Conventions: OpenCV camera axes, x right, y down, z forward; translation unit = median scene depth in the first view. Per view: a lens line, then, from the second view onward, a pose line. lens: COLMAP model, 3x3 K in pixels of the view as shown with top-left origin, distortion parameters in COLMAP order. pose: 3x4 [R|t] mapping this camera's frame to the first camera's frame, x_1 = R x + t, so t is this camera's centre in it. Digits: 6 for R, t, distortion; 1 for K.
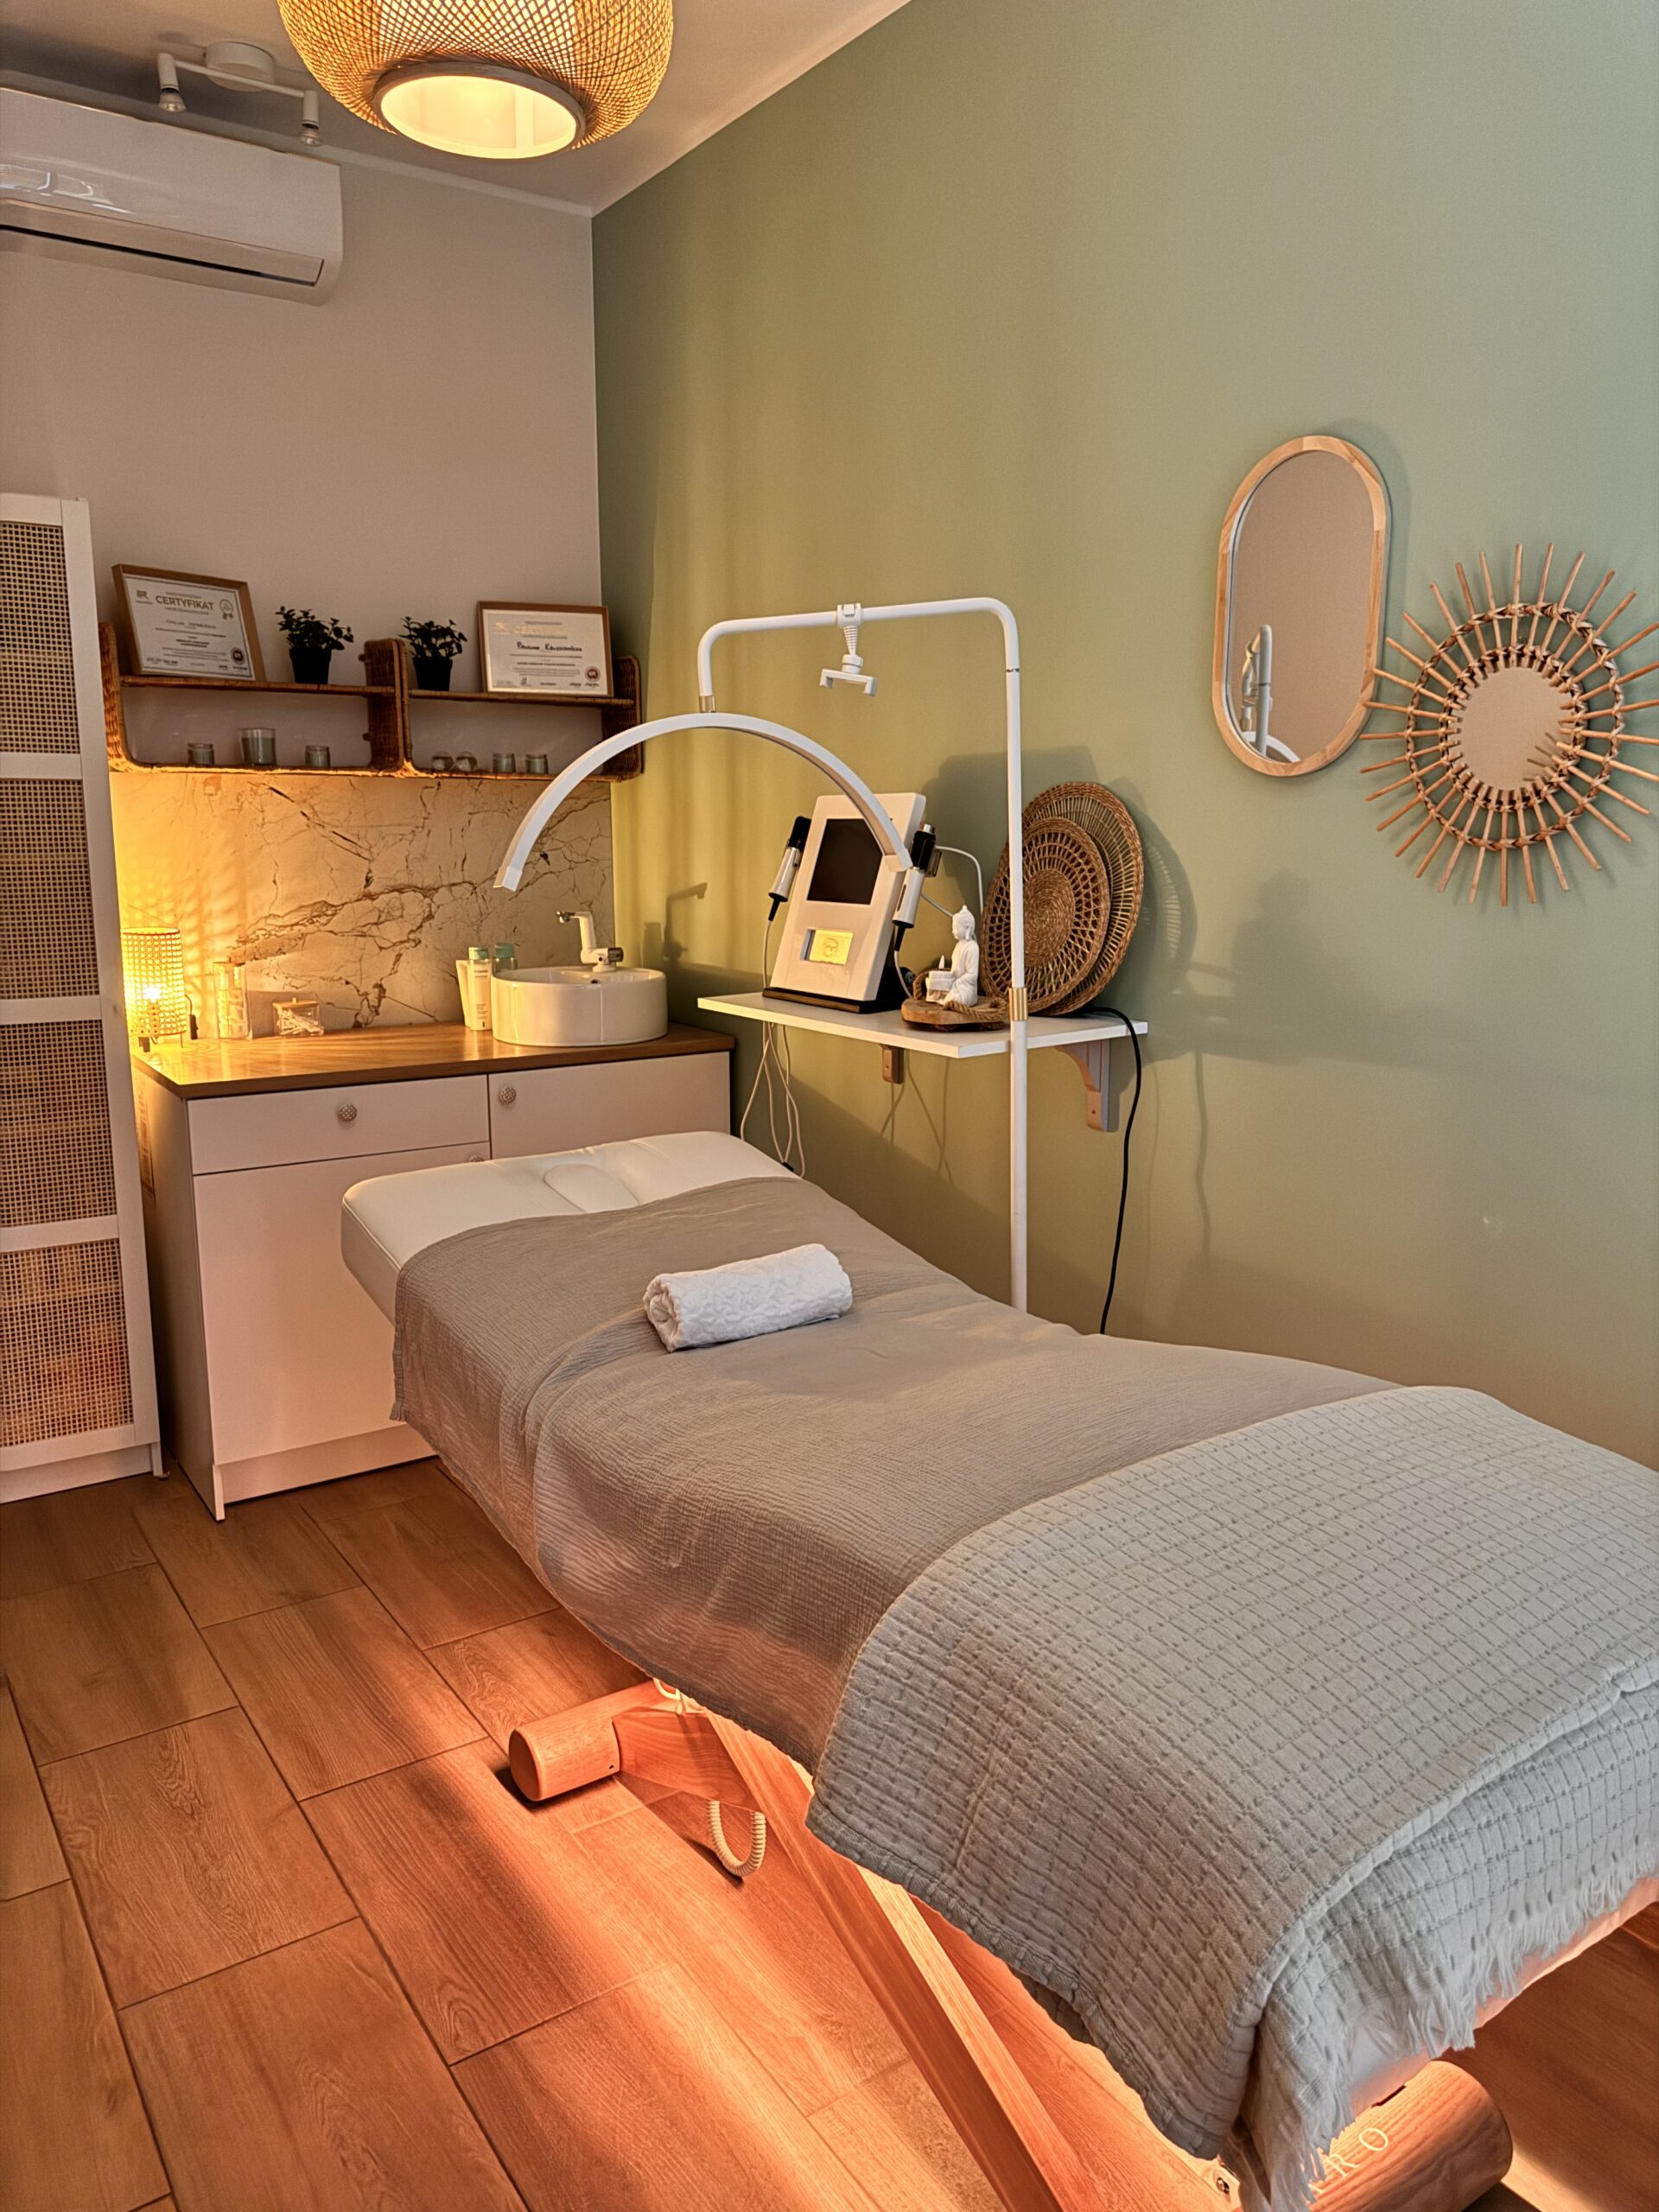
lens RADIAL K [[1562.7, 0, 836.1], [0, 1562.7, 1103.5], [0, 0, 1]] dist [0.118832, -0.170242]
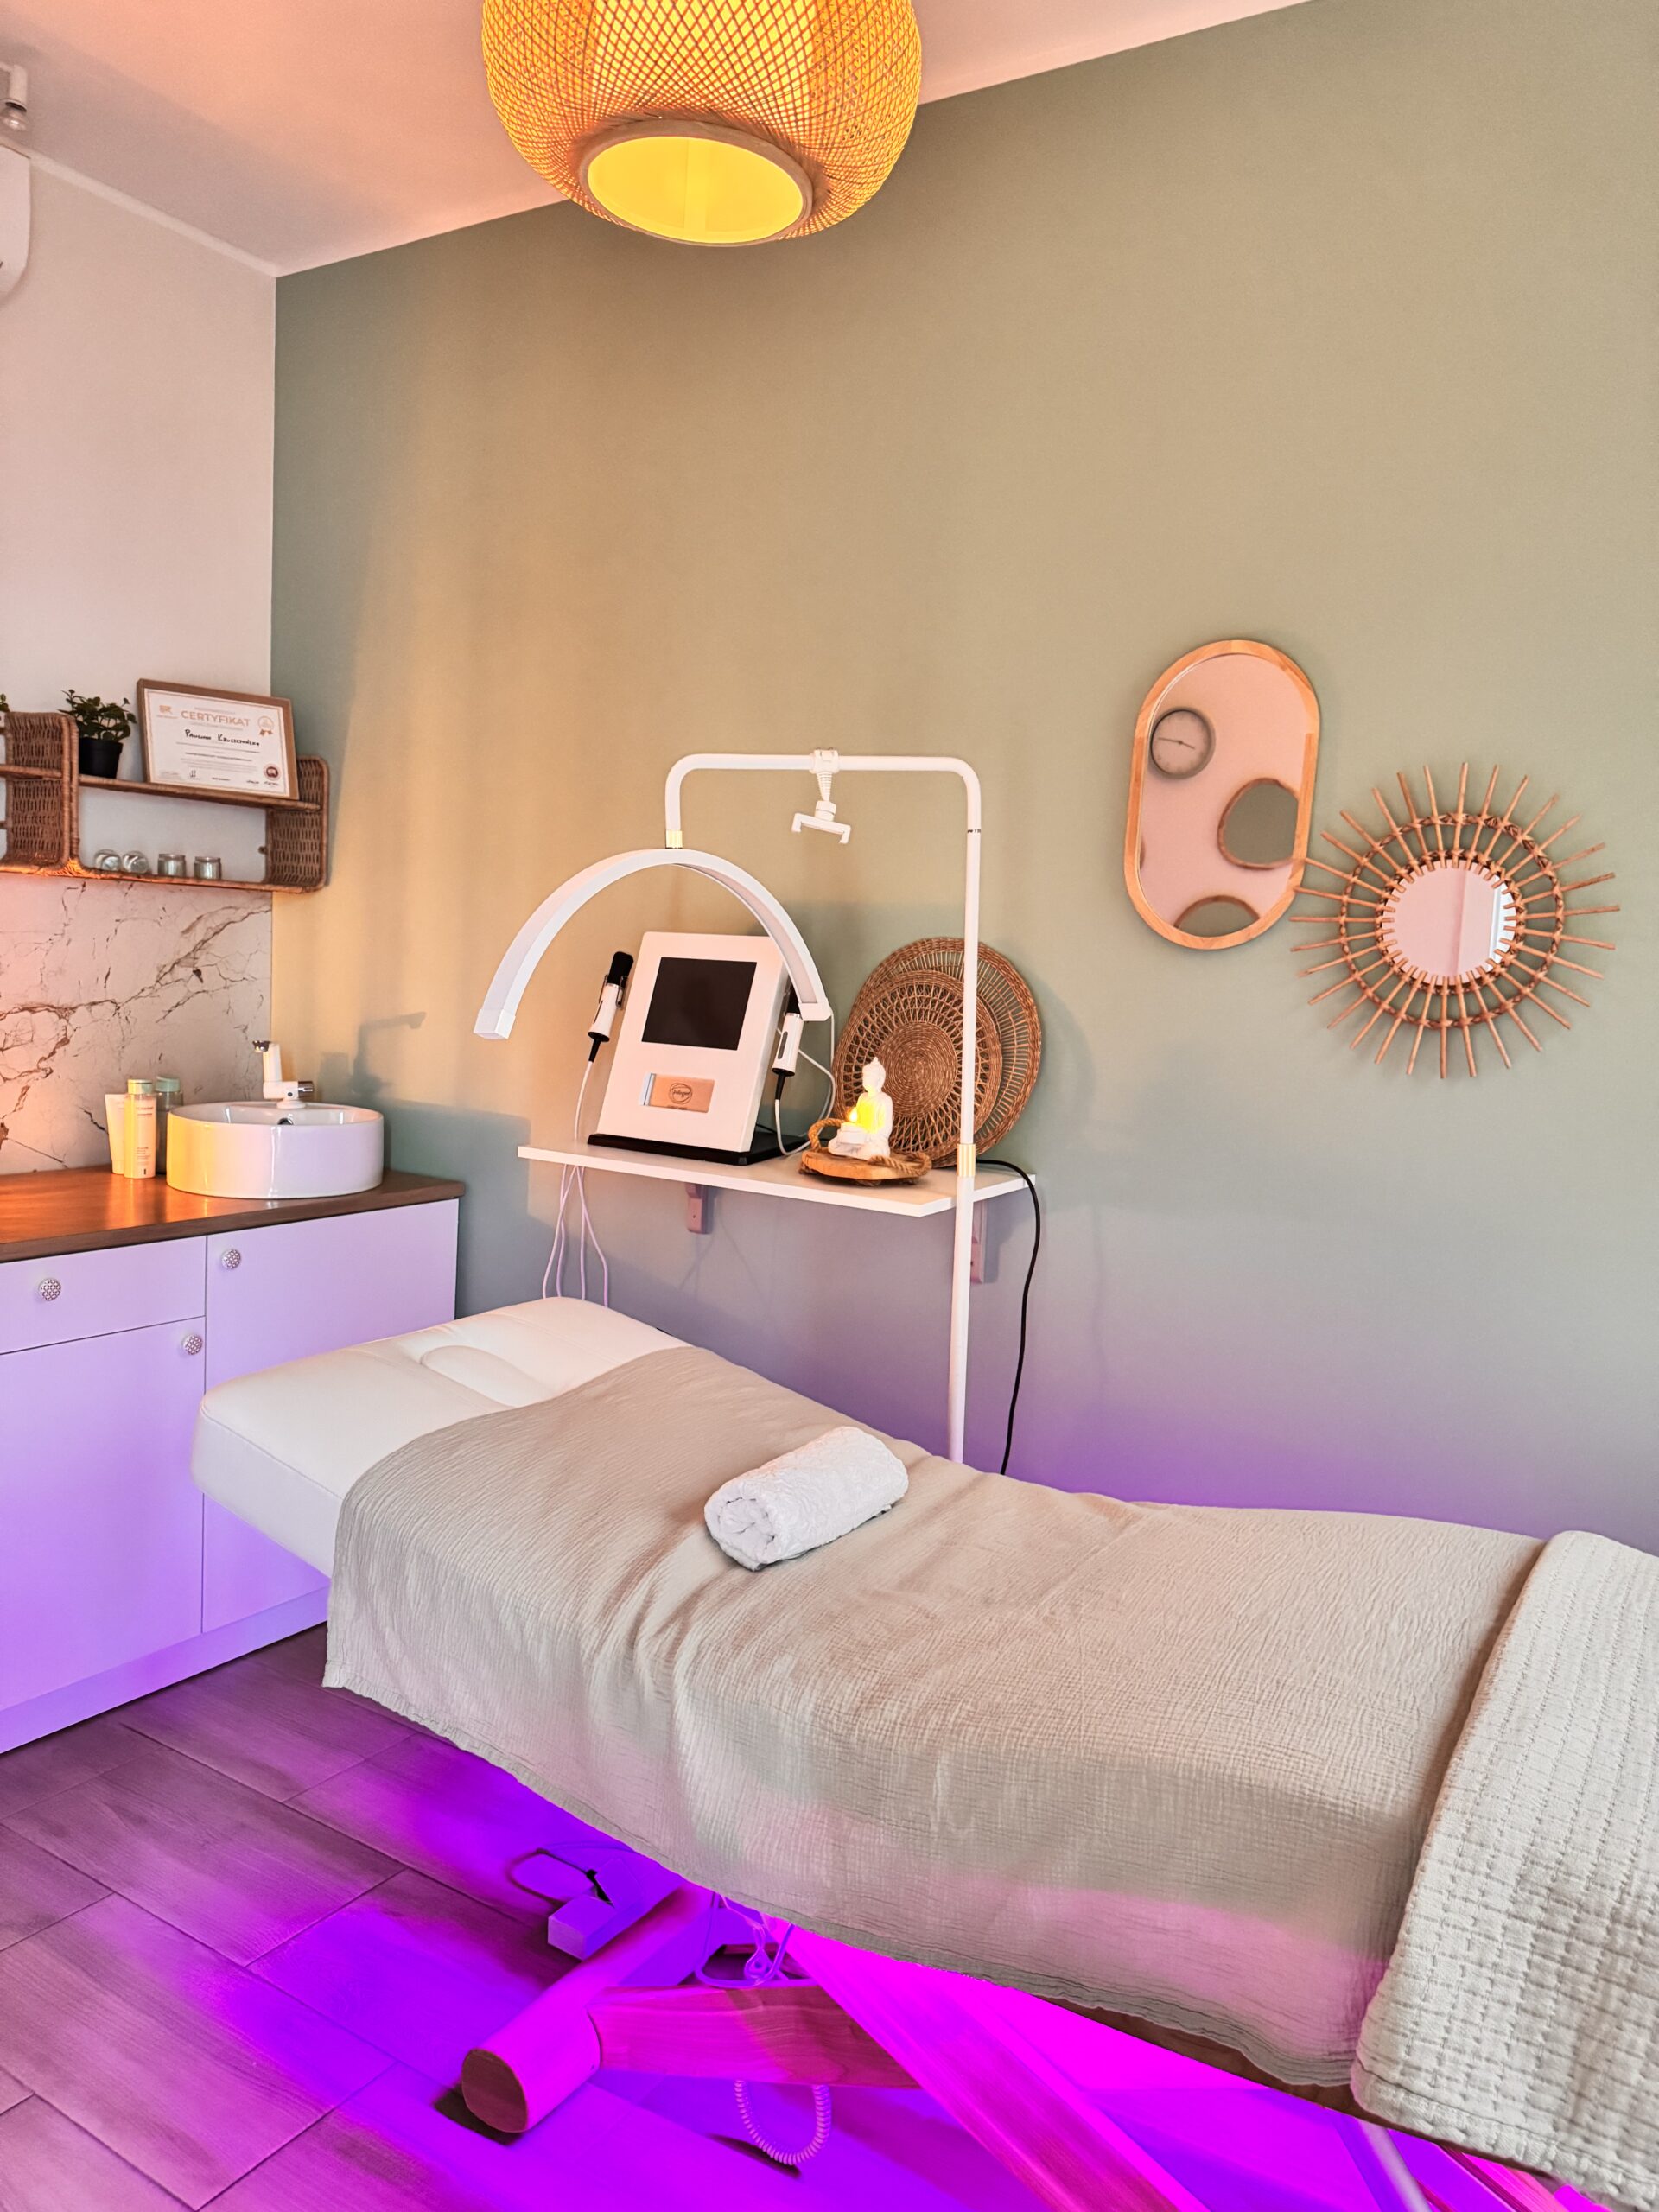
lens RADIAL K [[1583.9, 0, 824.3], [0, 1583.9, 1102.2], [0, 0, 1]] dist [0.102245, -0.088407]
pose [[0.924493, 0.006963, 0.381136, -0.282840], [0.020390, 0.997499, -0.067680, -0.028278], [-0.380654, 0.070341, 0.922038, 0.090484]]
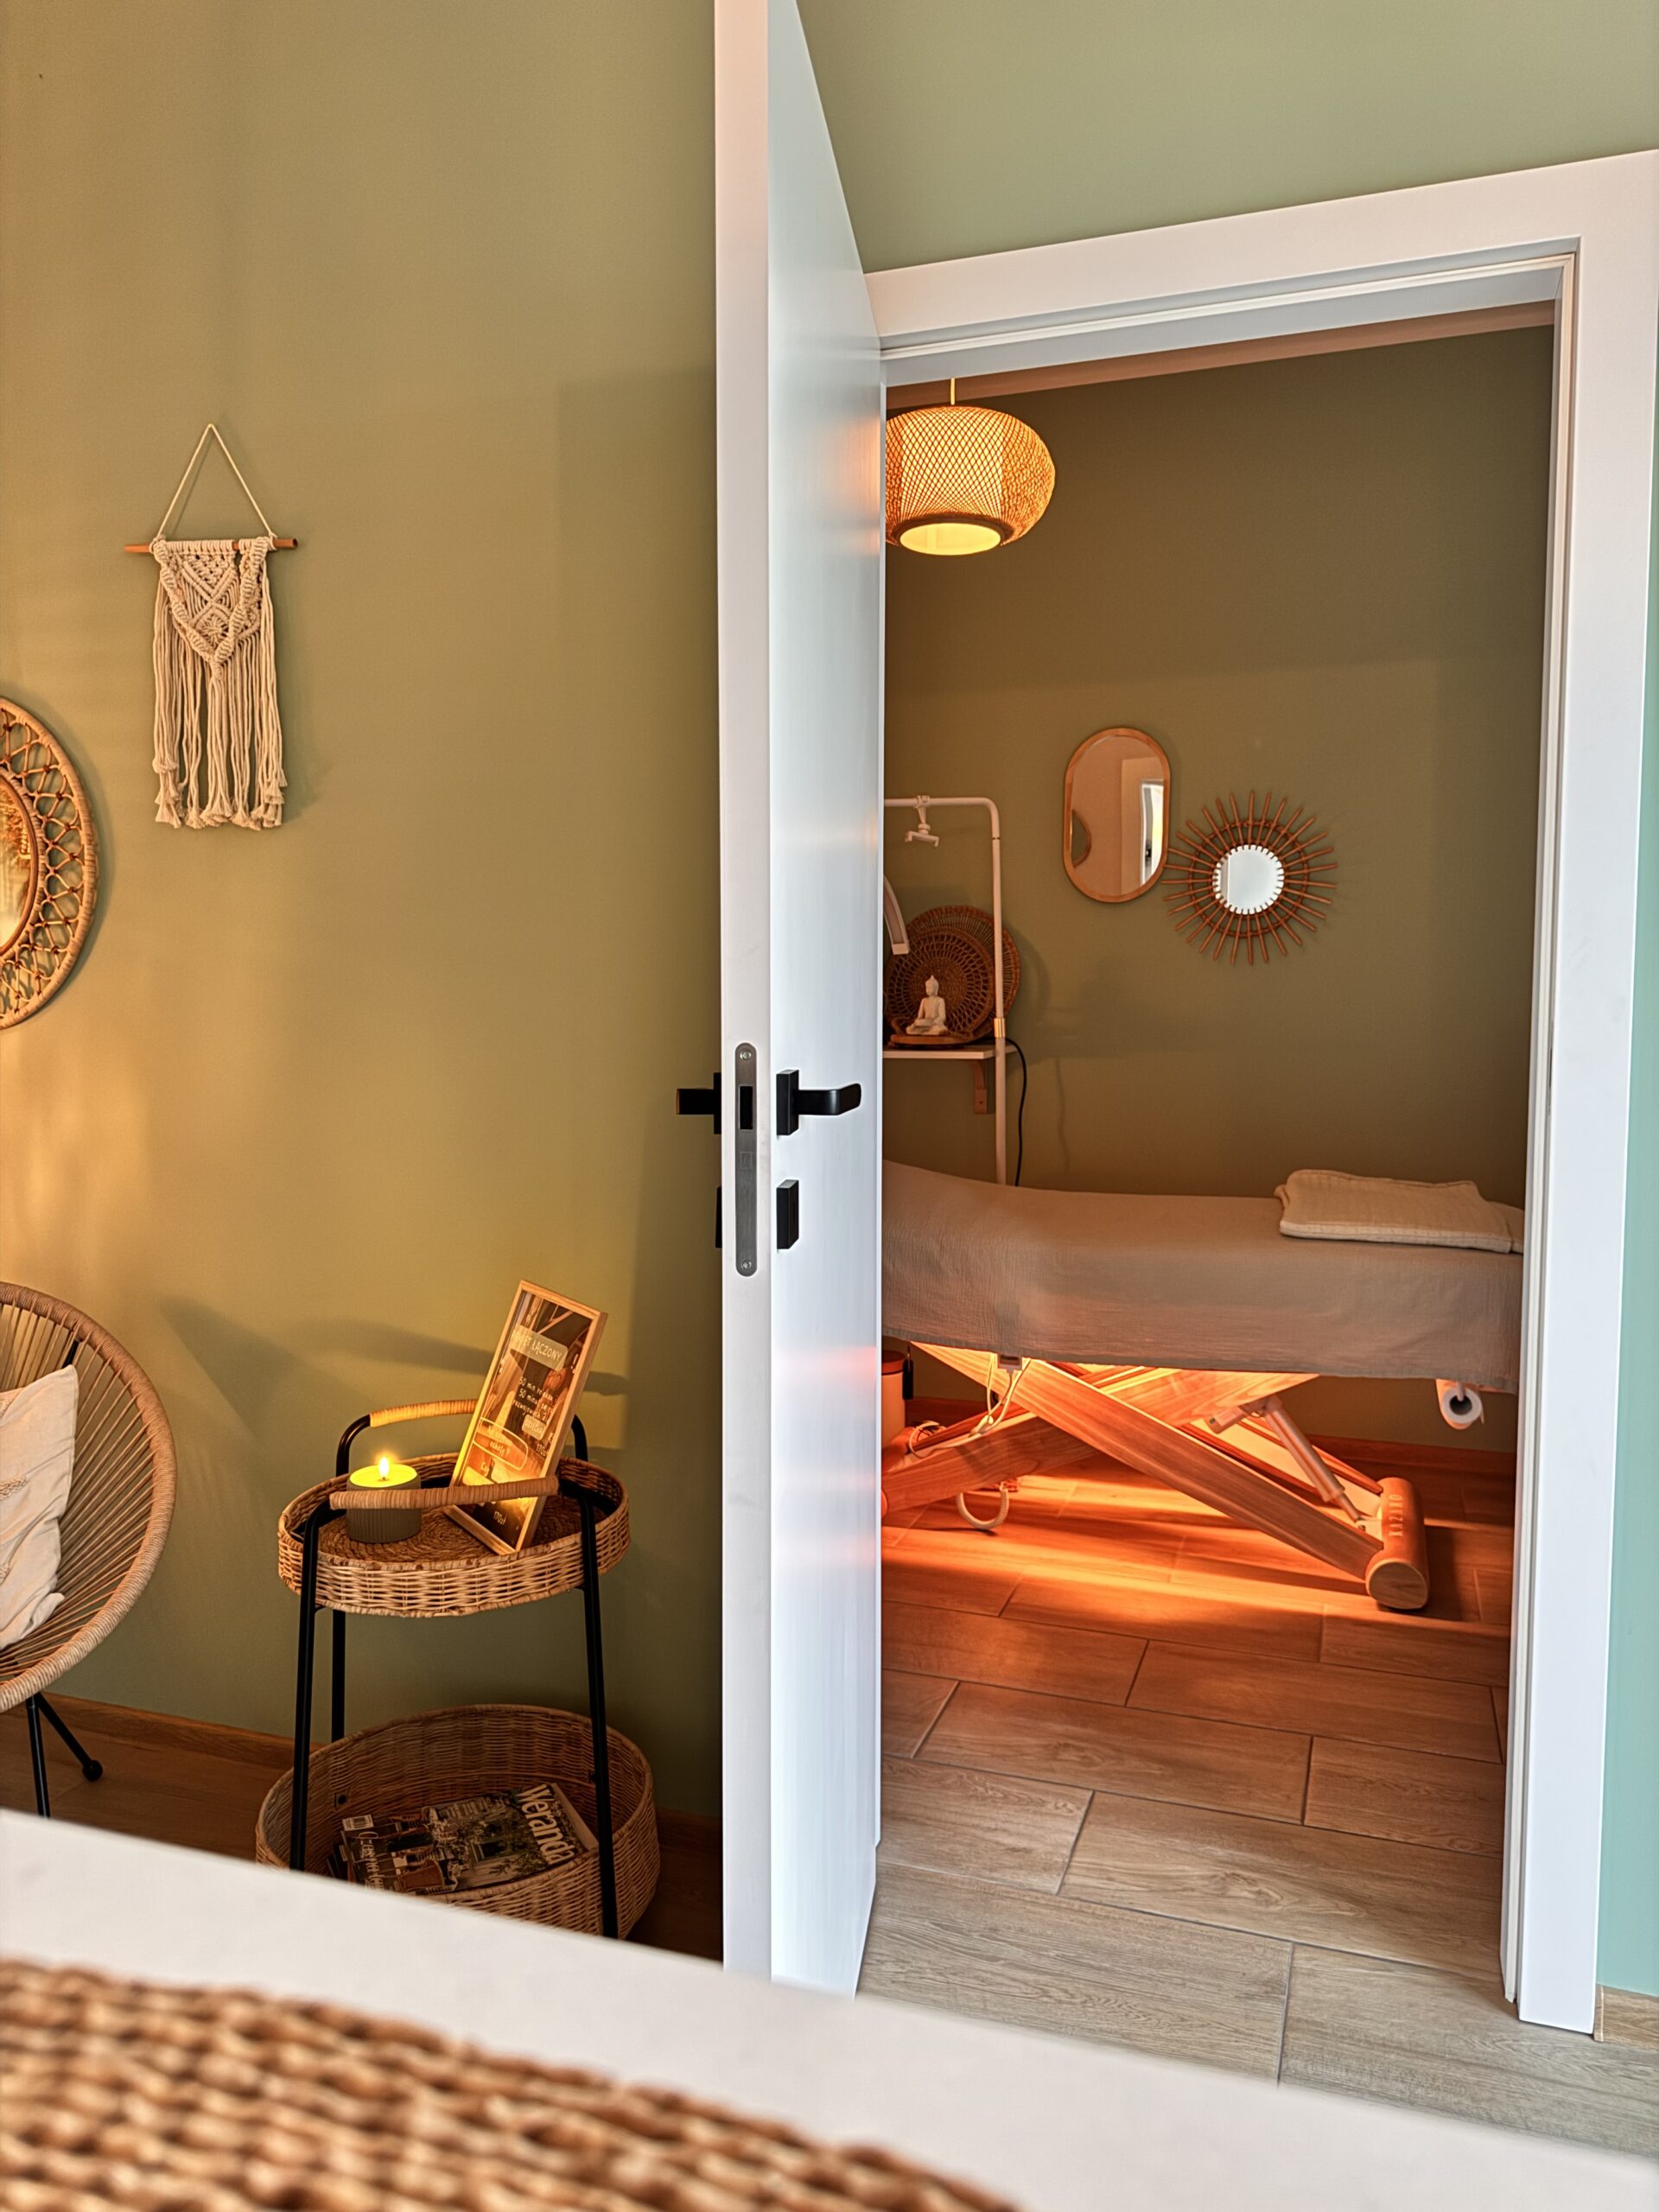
lens RADIAL K [[1562.7, 0, 836.1], [0, 1562.7, 1103.5], [0, 0, 1]] dist [0.118832, -0.170242]
pose [[0.814704, -0.046752, 0.577989, -0.833317], [0.108844, 0.991358, -0.073233, 0.101098], [-0.569570, 0.122574, 0.812752, -0.226831]]
